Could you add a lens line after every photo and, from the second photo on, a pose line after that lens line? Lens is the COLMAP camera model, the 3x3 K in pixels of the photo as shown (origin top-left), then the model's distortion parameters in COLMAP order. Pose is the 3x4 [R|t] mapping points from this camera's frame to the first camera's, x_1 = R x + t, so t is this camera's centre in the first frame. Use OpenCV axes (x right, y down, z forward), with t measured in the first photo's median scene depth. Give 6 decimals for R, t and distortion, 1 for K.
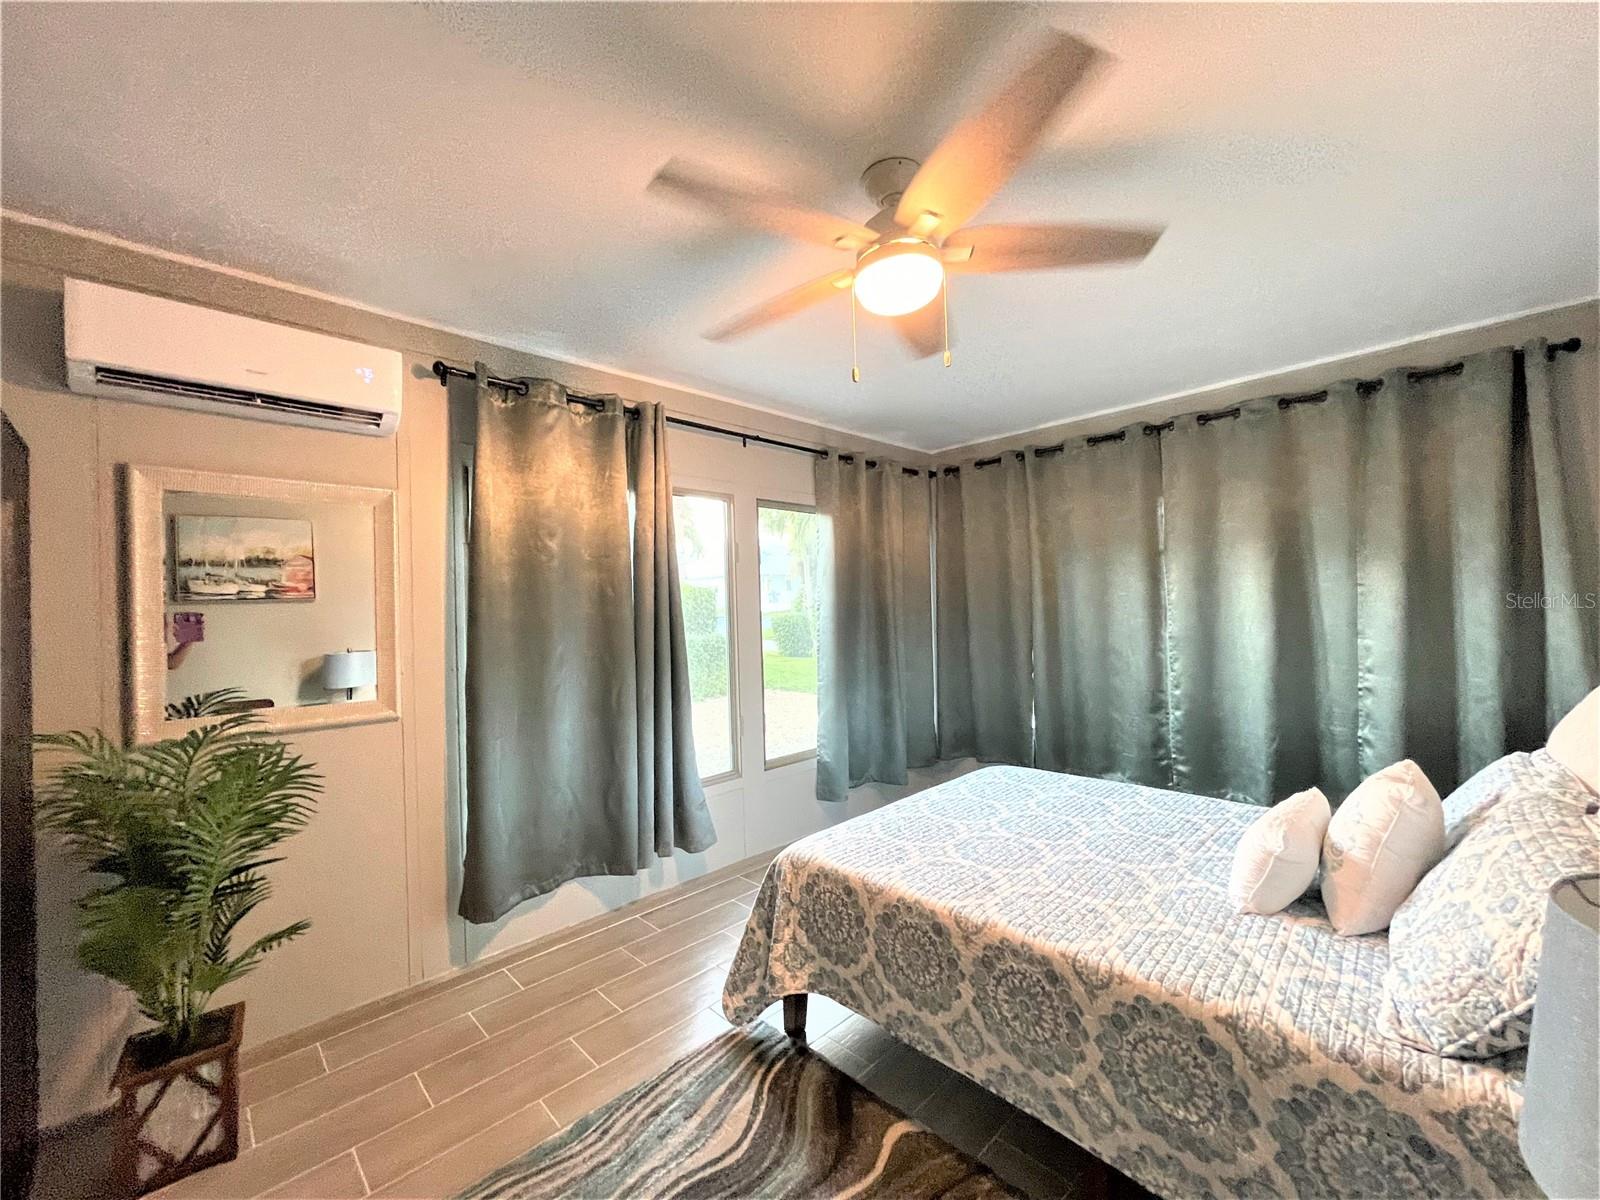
lens RADIAL K [[650.2, 0, 797.0], [0, 650.2, 603.1], [0, 0, 1]] dist [-0.004064, 0.007009]
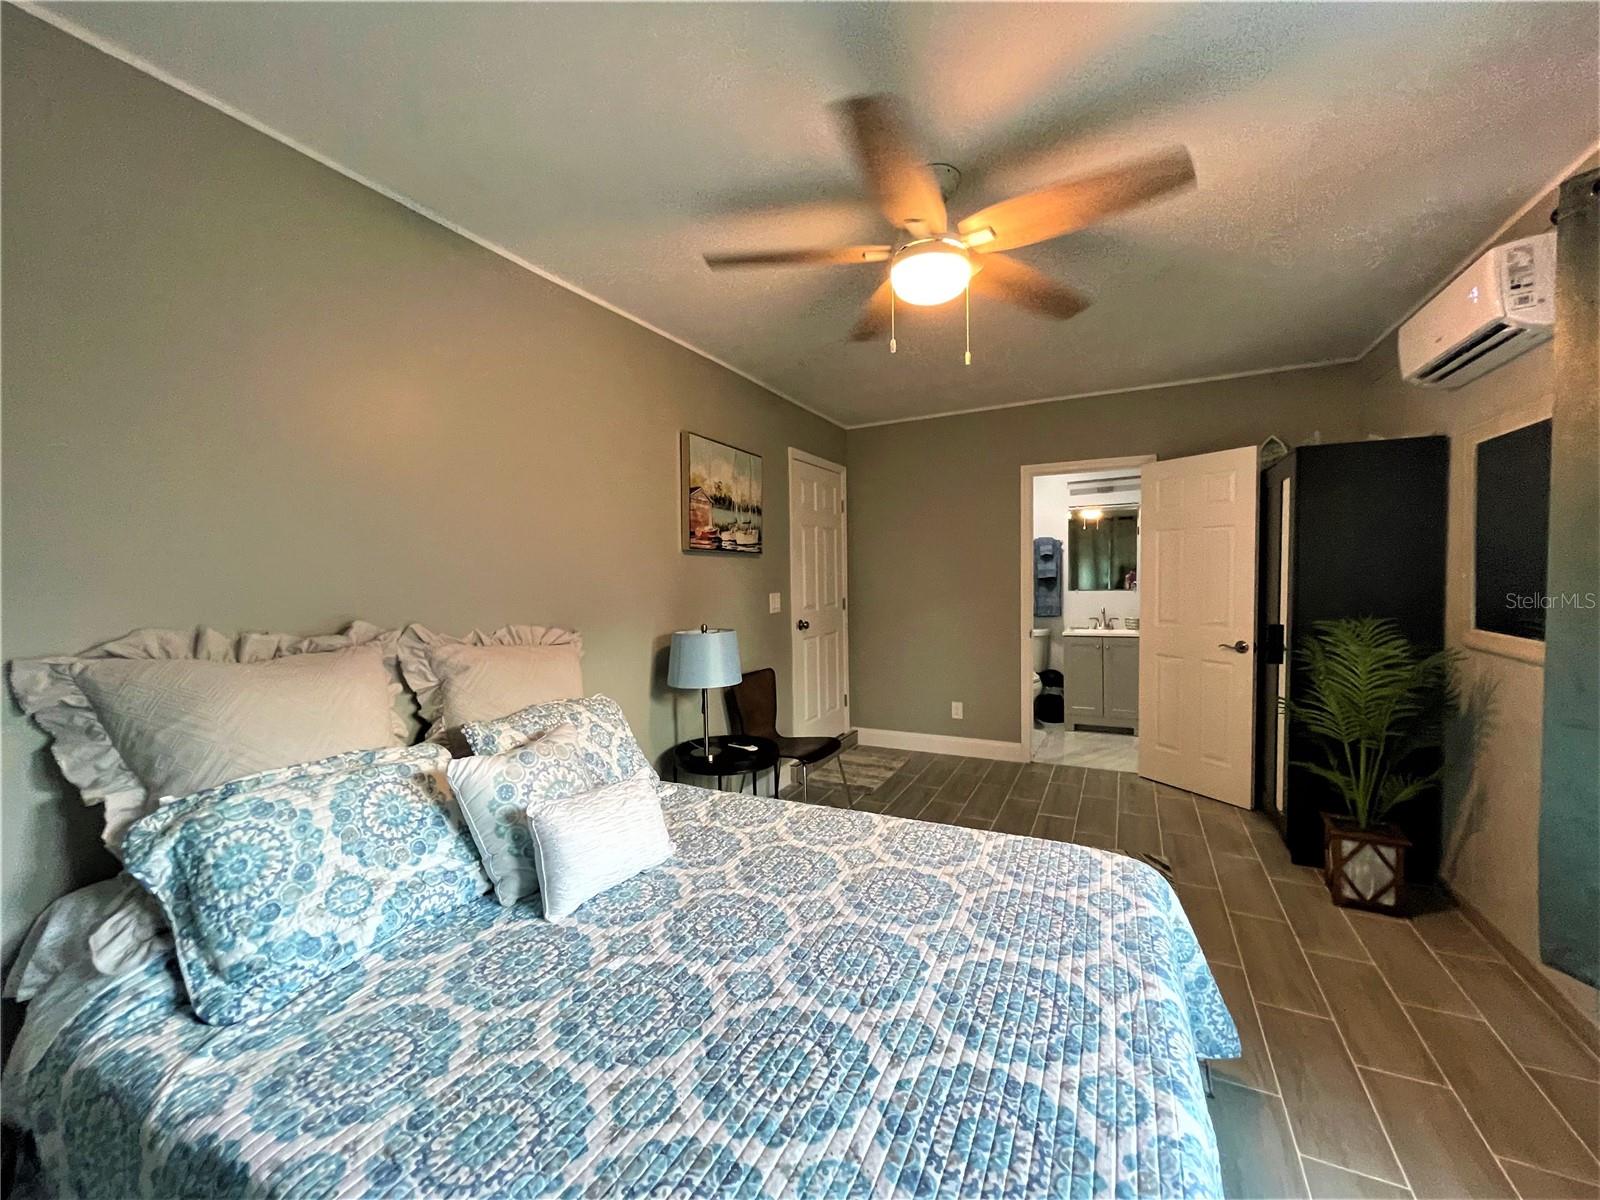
lens RADIAL K [[650.2, 0, 797.0], [0, 650.2, 603.1], [0, 0, 1]] dist [-0.004064, 0.007009]
pose [[-0.945443, 0.061590, -0.319912, 0.708820], [0.049267, 0.997704, 0.046480, 0.008133], [0.322040, 0.028183, -0.946306, 1.839347]]
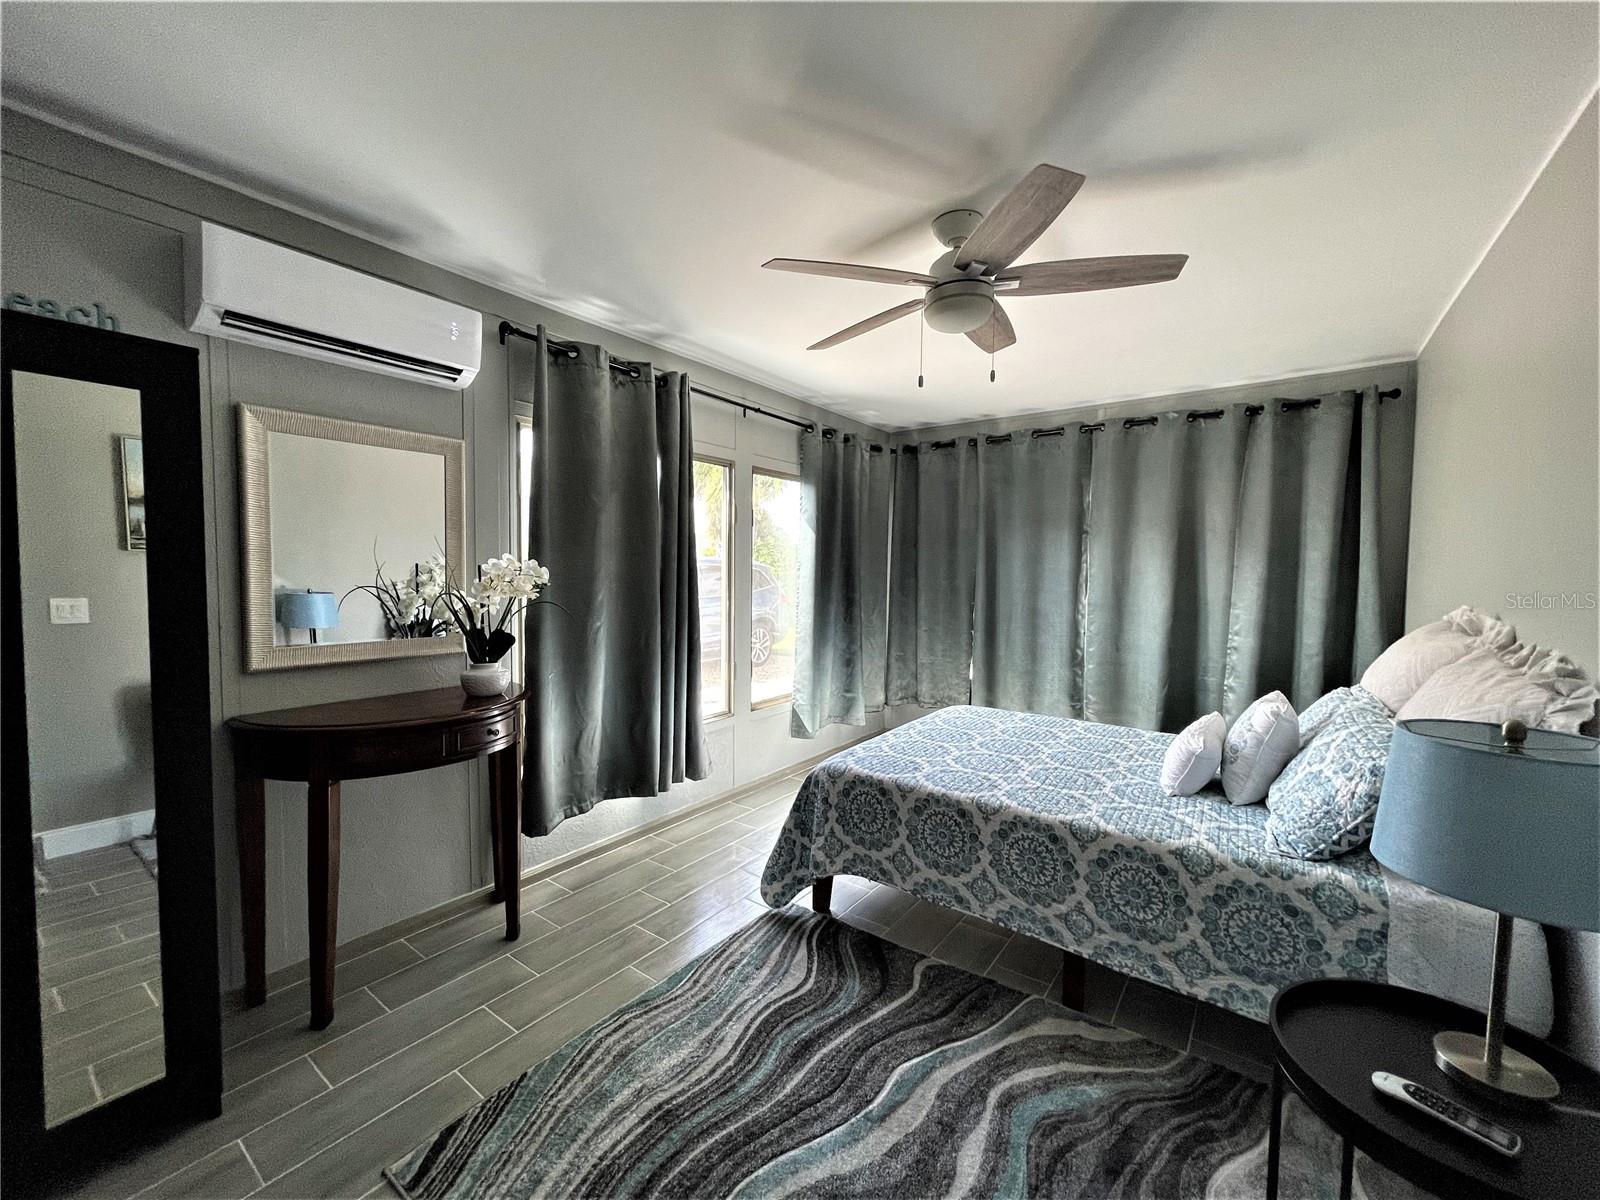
lens RADIAL K [[650.2, 0, 797.0], [0, 650.2, 603.1], [0, 0, 1]] dist [-0.004064, 0.007009]
pose [[0.986051, 0.031076, 0.163519, -0.309671], [-0.040400, 0.997723, 0.054008, 0.014745], [-0.161469, -0.059860, 0.985061, -0.199834]]
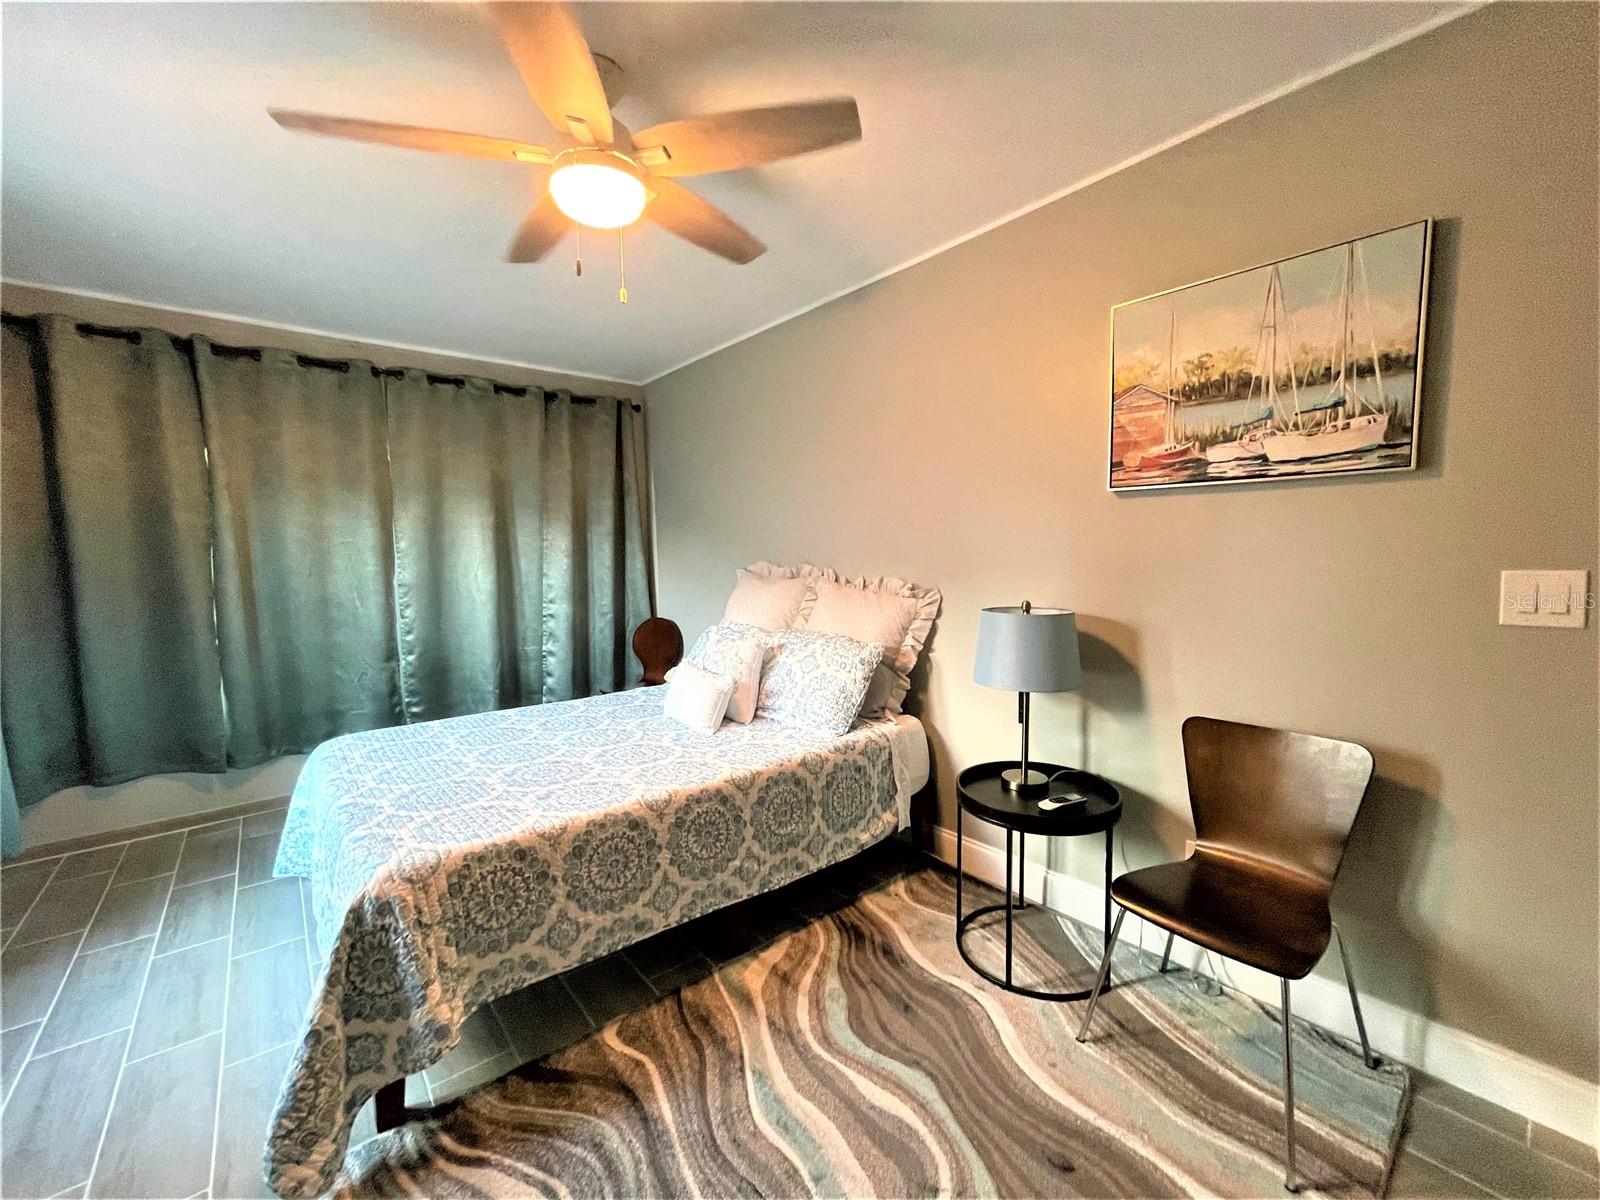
lens RADIAL K [[648.5, 0, 803.3], [0, 648.5, 600.1], [0, 0, 1]] dist [0.001619, 0.000381]
pose [[0.078347, -0.043768, 0.995965, -0.748972], [0.006661, 0.999036, 0.043379, 0.070473], [-0.996904, 0.003235, 0.078563, 0.565492]]
